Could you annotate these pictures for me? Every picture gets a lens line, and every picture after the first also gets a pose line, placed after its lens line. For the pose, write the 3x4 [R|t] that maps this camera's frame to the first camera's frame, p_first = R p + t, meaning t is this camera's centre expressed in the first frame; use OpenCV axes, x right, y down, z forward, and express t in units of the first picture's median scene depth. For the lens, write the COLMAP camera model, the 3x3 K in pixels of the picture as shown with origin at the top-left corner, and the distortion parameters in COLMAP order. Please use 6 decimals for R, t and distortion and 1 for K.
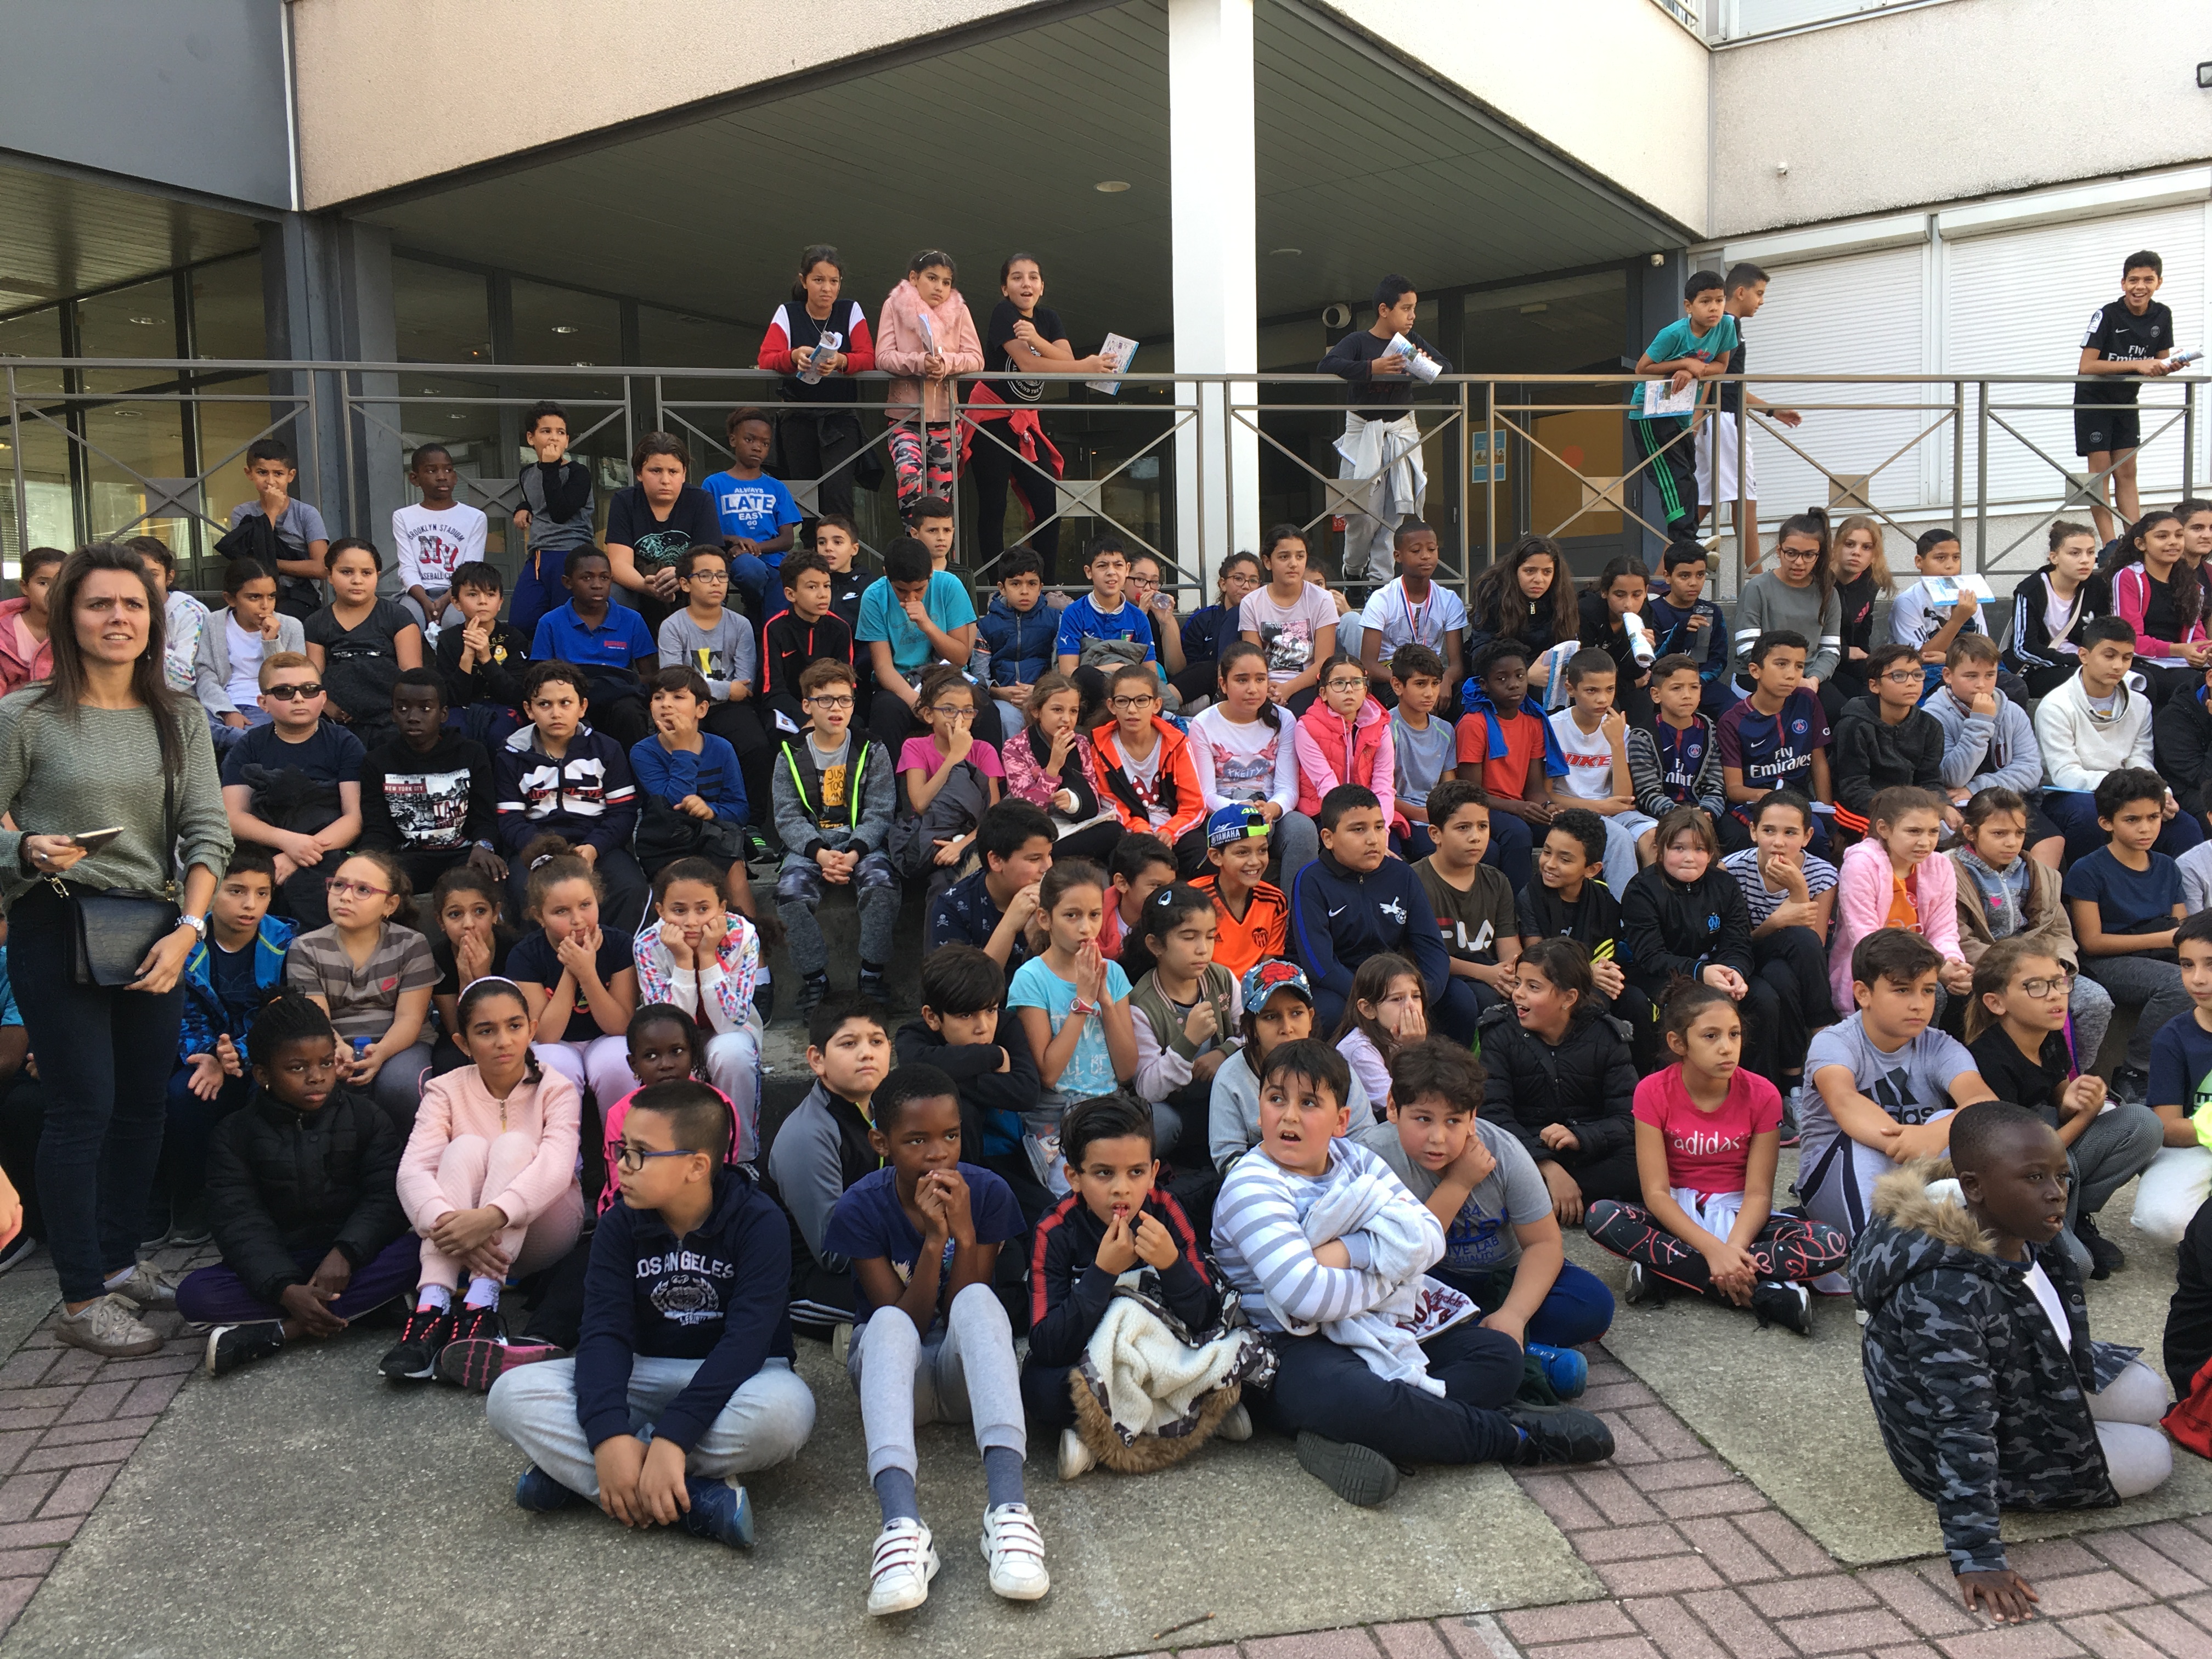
lens RADIAL K [[1871.0, 0, 1065.4], [0, 1871.0, 831.8], [0, 0, 1]] dist [0.036518, -0.059666]
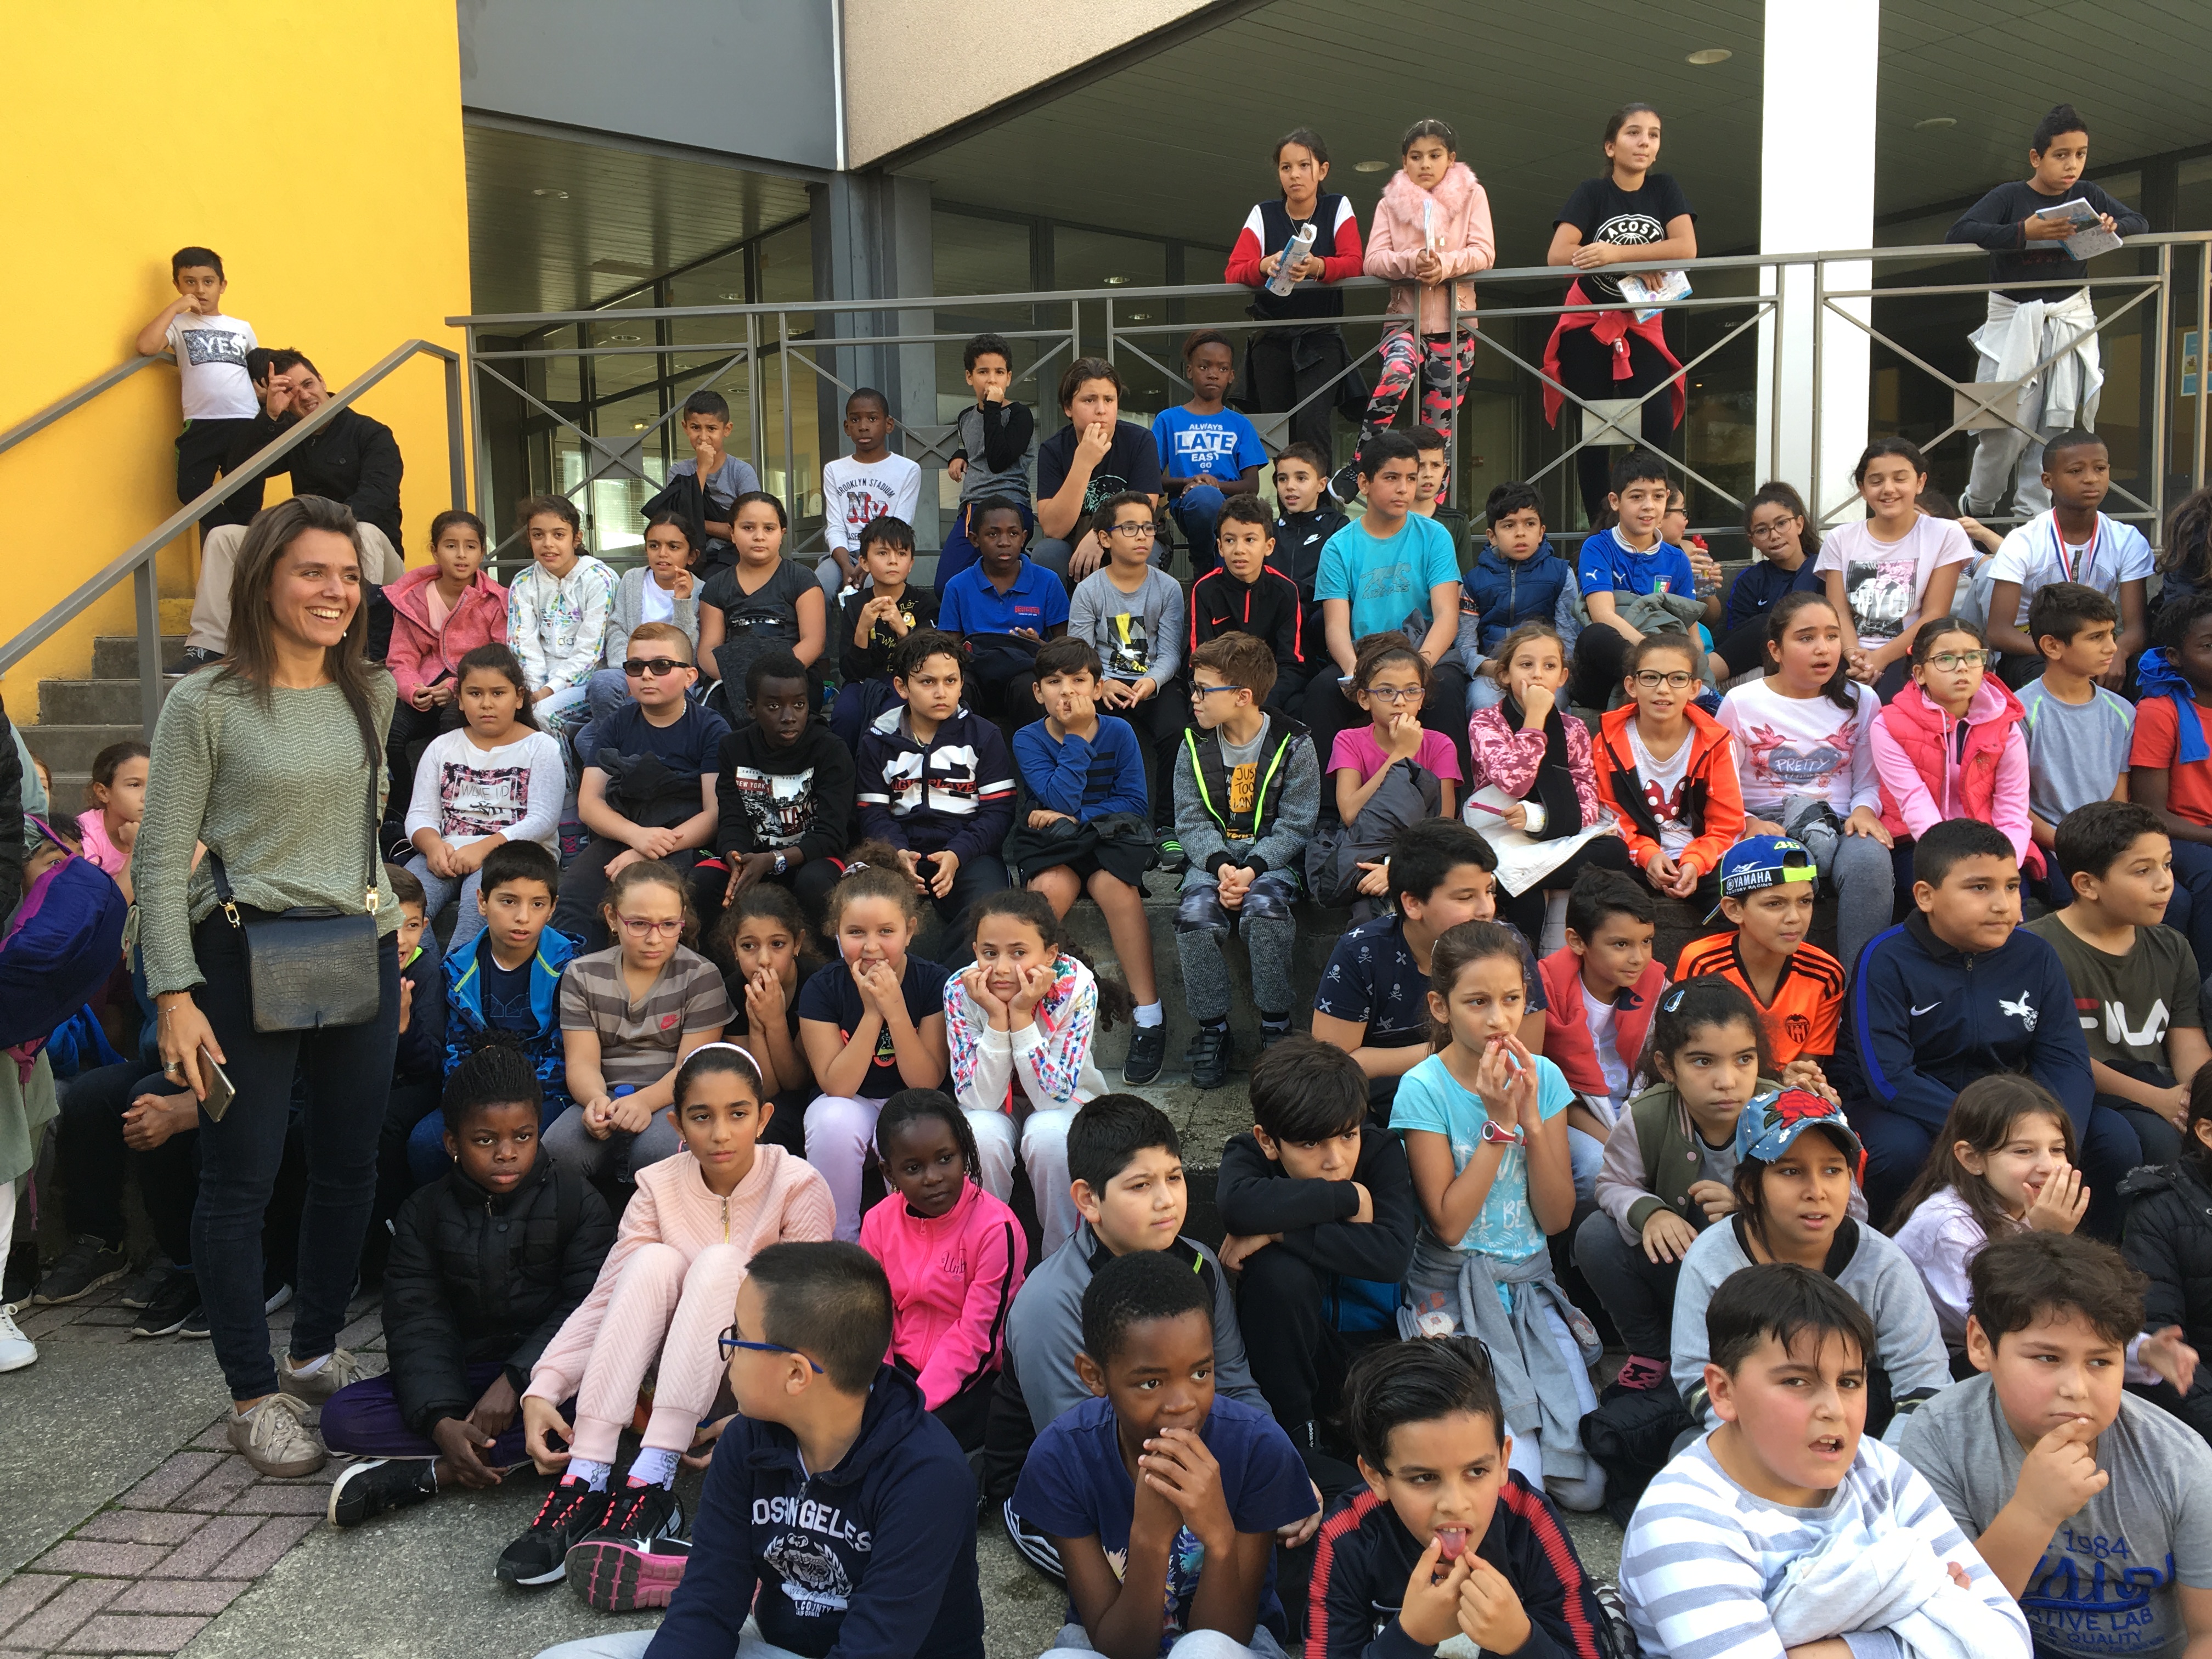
lens RADIAL K [[1871.0, 0, 1065.4], [0, 1871.0, 831.8], [0, 0, 1]] dist [0.036518, -0.059666]
pose [[0.949360, 0.032347, -0.312522, 0.051650], [-0.025726, 0.999349, 0.025288, -0.022742], [0.313136, -0.015967, 0.949574, 0.208390]]
